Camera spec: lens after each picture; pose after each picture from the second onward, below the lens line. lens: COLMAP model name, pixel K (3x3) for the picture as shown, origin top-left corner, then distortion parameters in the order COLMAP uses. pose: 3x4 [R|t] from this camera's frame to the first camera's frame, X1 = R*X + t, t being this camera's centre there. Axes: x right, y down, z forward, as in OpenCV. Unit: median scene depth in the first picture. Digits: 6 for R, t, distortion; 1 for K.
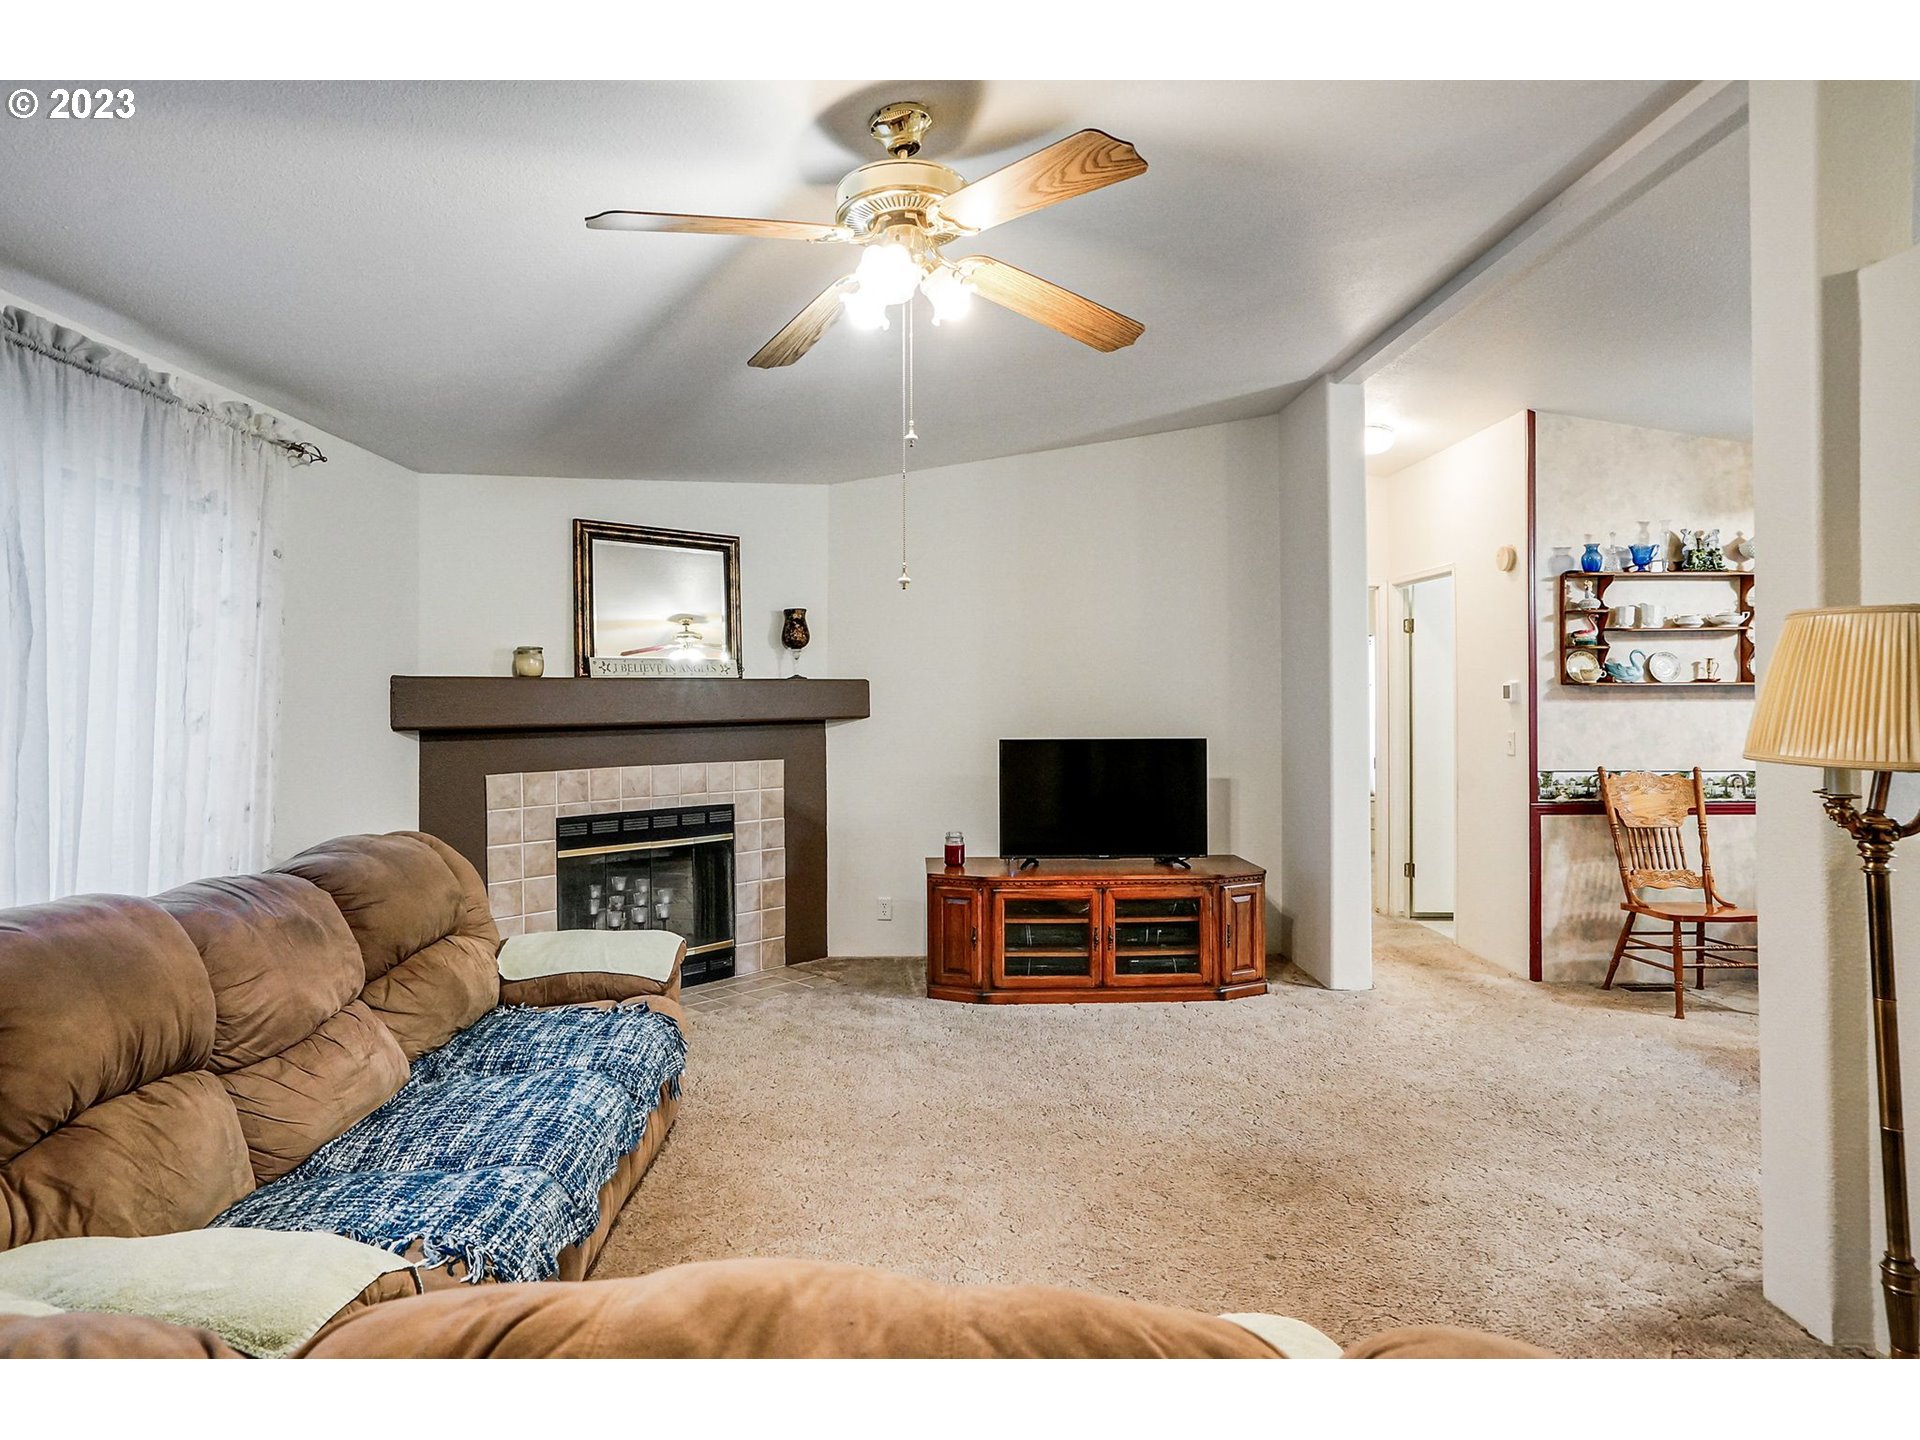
lens RADIAL K [[1115.4, 0, 949.0], [0, 1115.4, 723.4], [0, 0, 1]] dist [-0.018118, 0.026600]
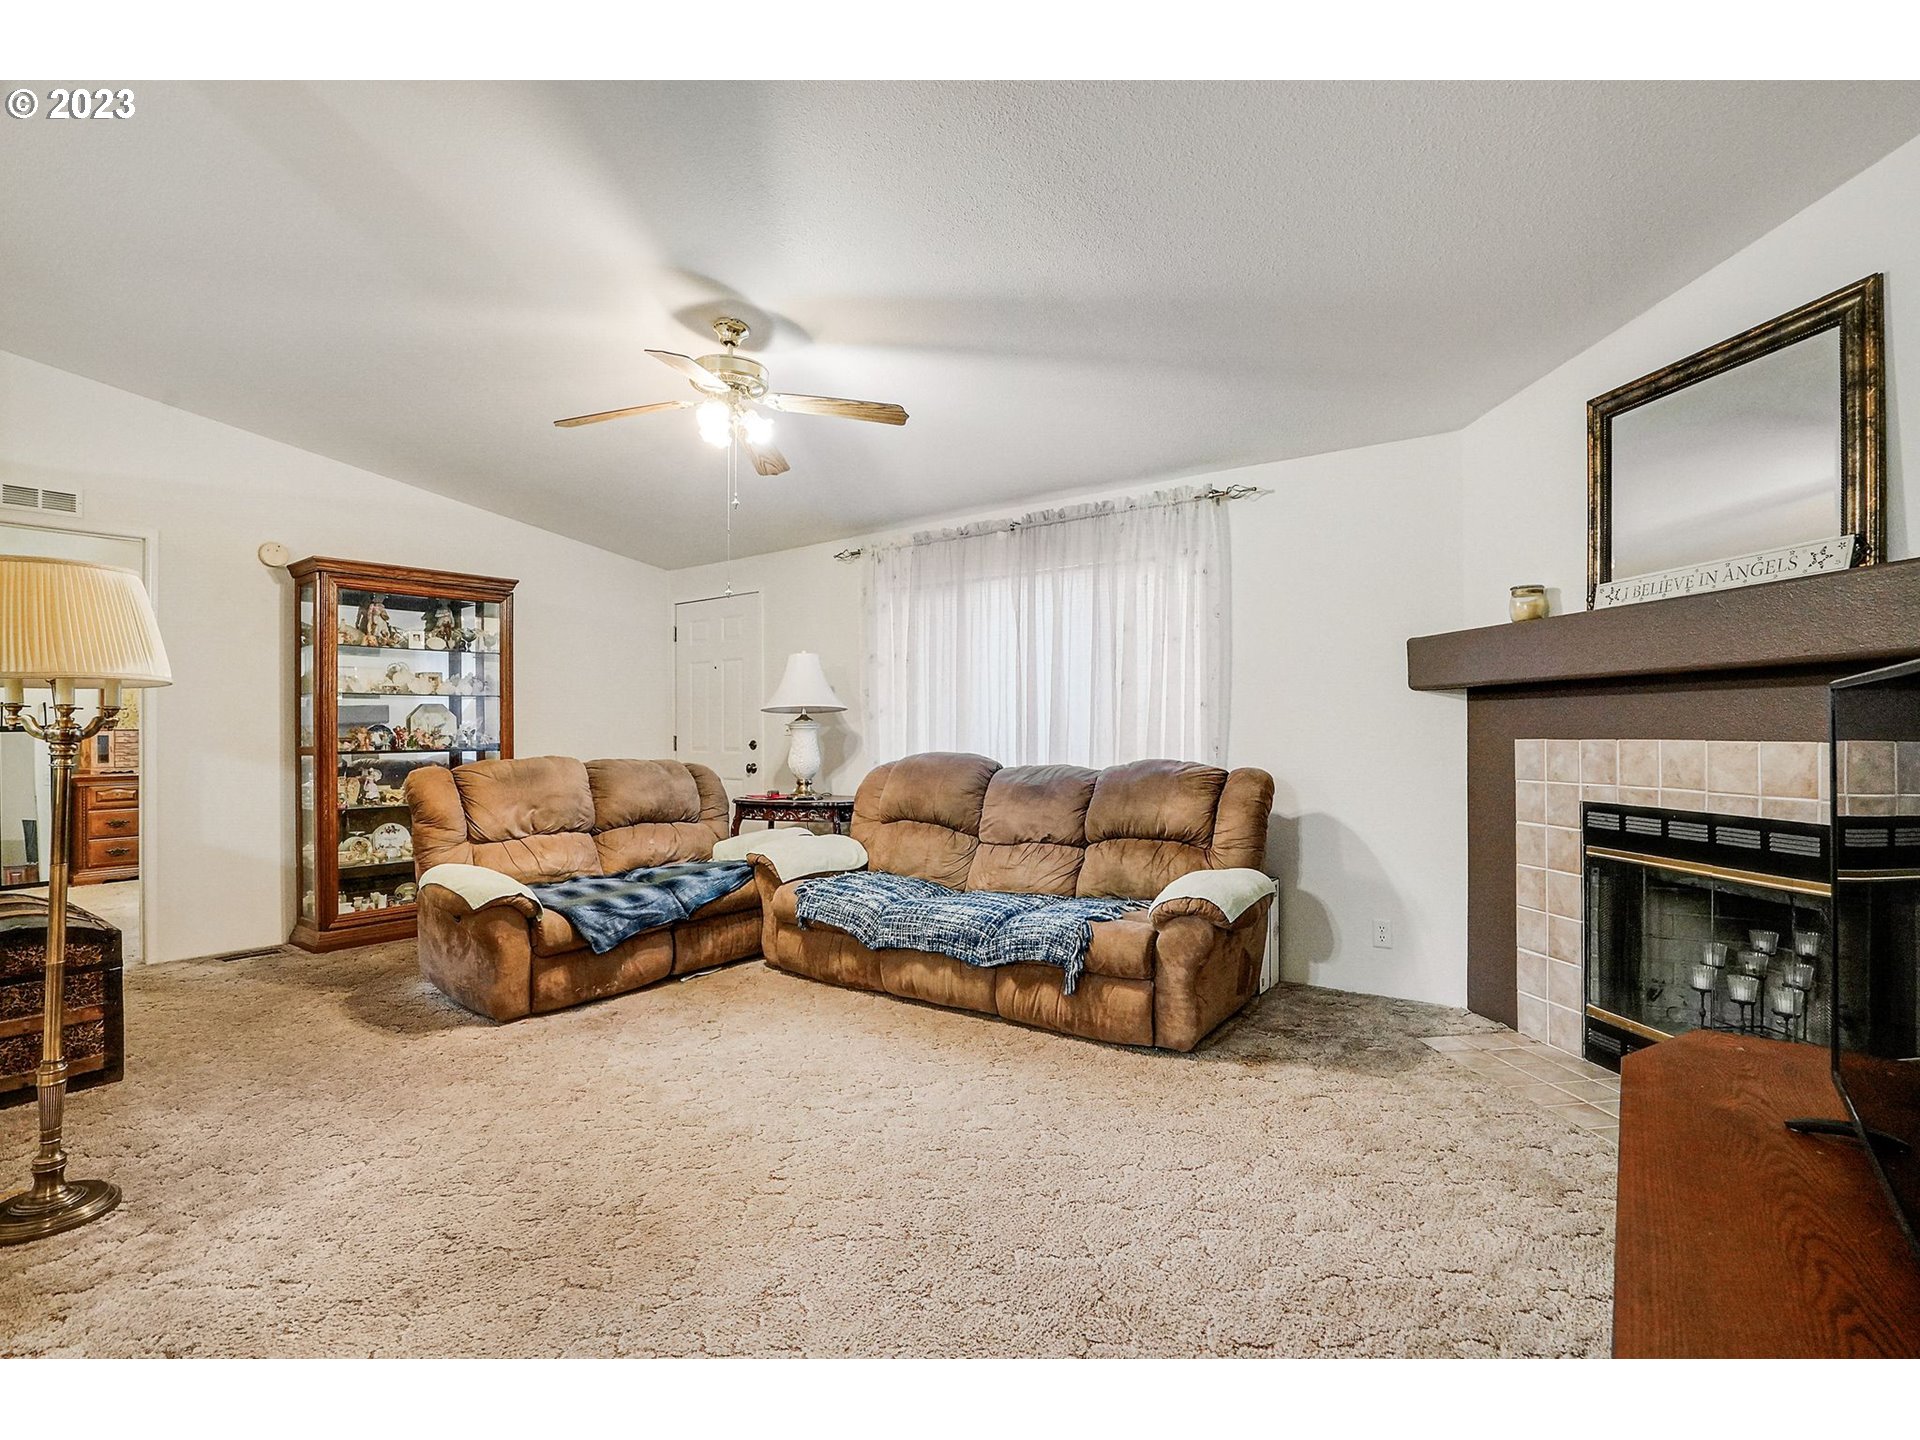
lens RADIAL K [[965.5, 0, 946.4], [0, 965.5, 713.3], [0, 0, 1]] dist [-0.026291, 0.010540]
pose [[-0.626974, -0.002859, -0.779035, 0.411846], [-0.005759, 0.999983, 0.000965, 0.025497], [0.779019, 0.005092, -0.626979, 1.023028]]
